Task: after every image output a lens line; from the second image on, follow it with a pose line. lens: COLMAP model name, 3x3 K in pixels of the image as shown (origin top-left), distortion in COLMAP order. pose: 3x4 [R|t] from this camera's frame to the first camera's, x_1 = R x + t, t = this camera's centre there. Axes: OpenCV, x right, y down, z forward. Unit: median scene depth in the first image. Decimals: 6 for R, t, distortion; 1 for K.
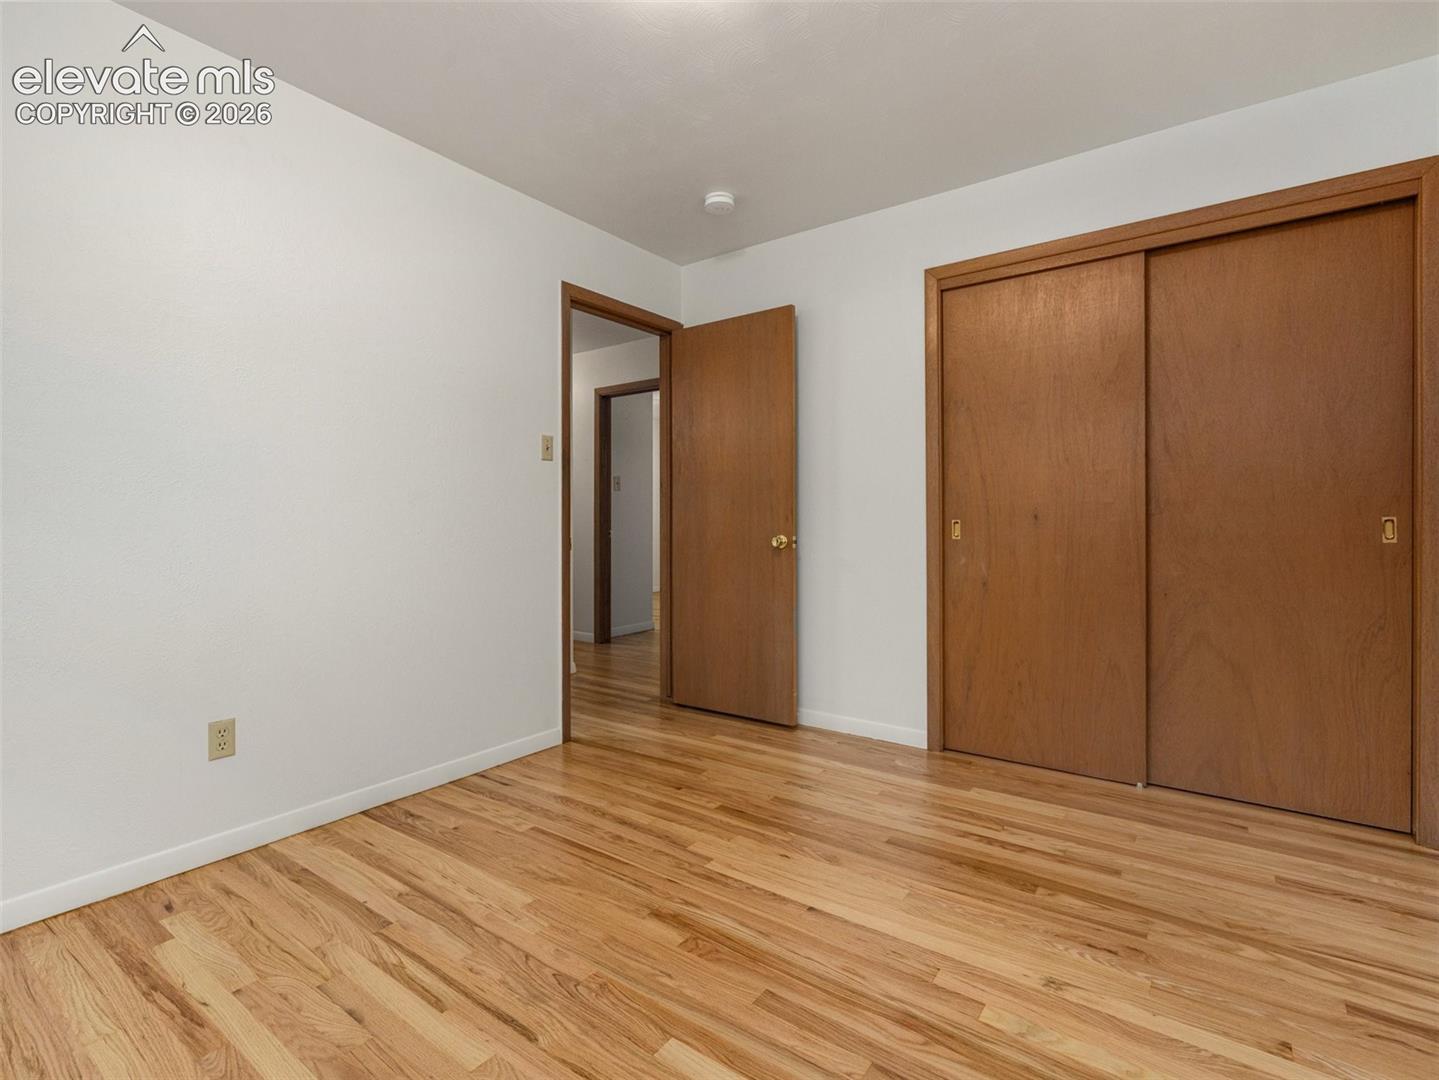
lens RADIAL K [[681.3, 0, 715.9], [0, 681.3, 530.0], [0, 0, 1]] dist [-0.000129, -0.000251]
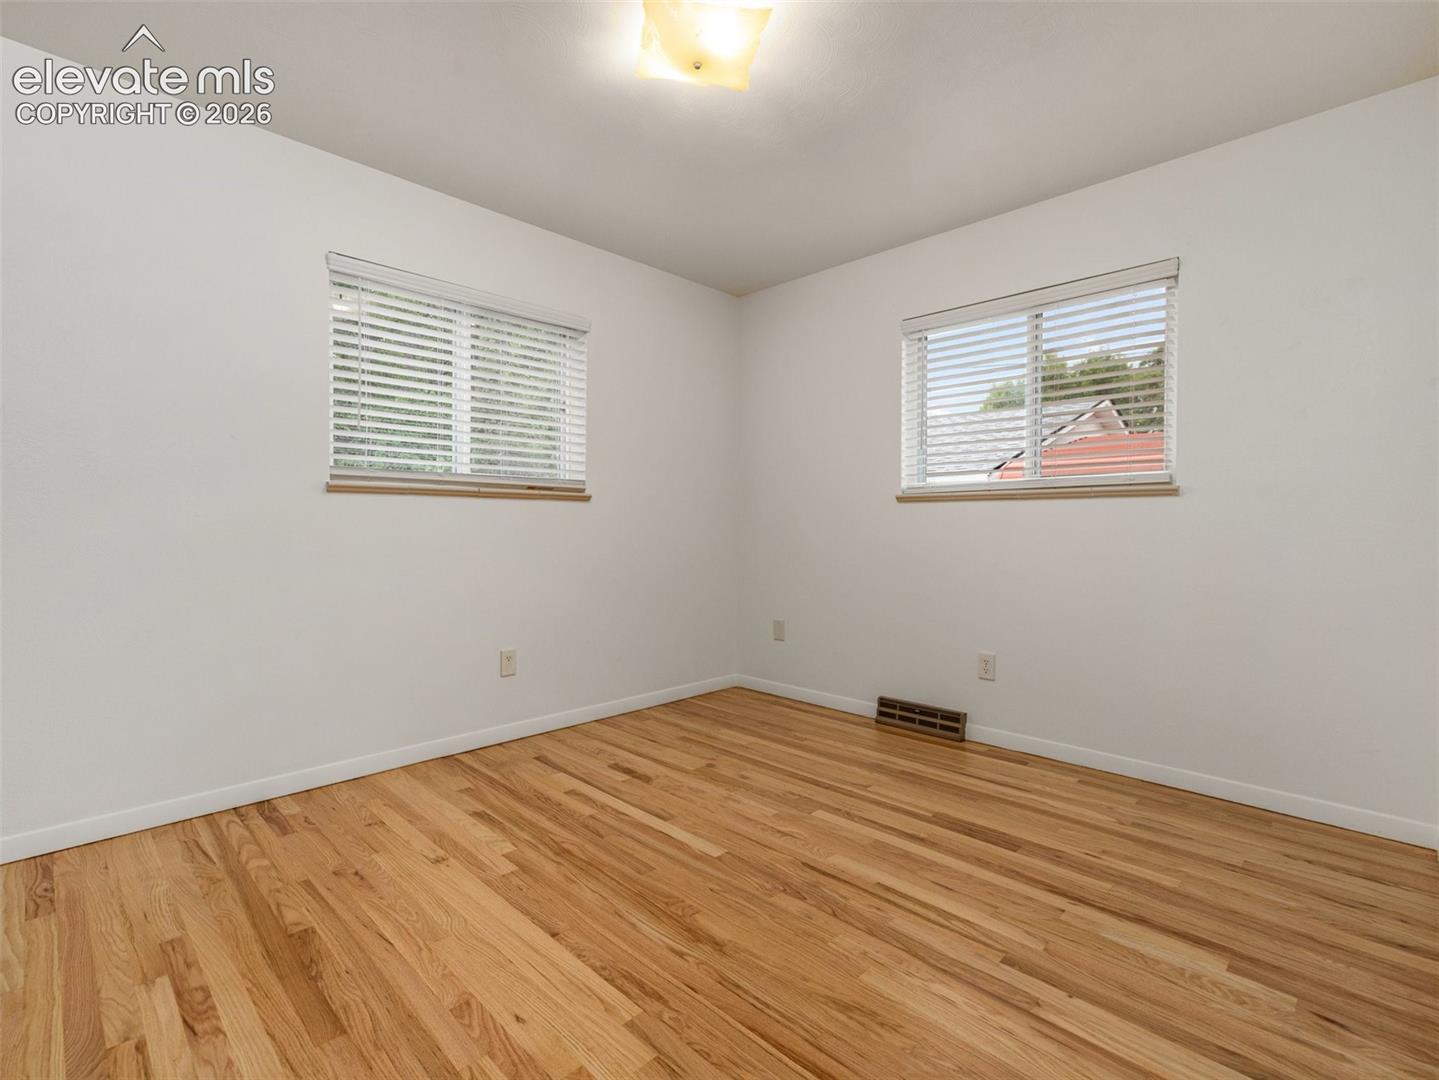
lens RADIAL K [[681.3, 0, 715.9], [0, 681.3, 530.0], [0, 0, 1]] dist [-0.000129, -0.000251]
pose [[-0.988632, -0.003449, 0.150316, -0.225012], [-0.000135, 0.999757, 0.022053, -0.027626], [-0.150356, 0.021782, -0.988392, 1.909775]]
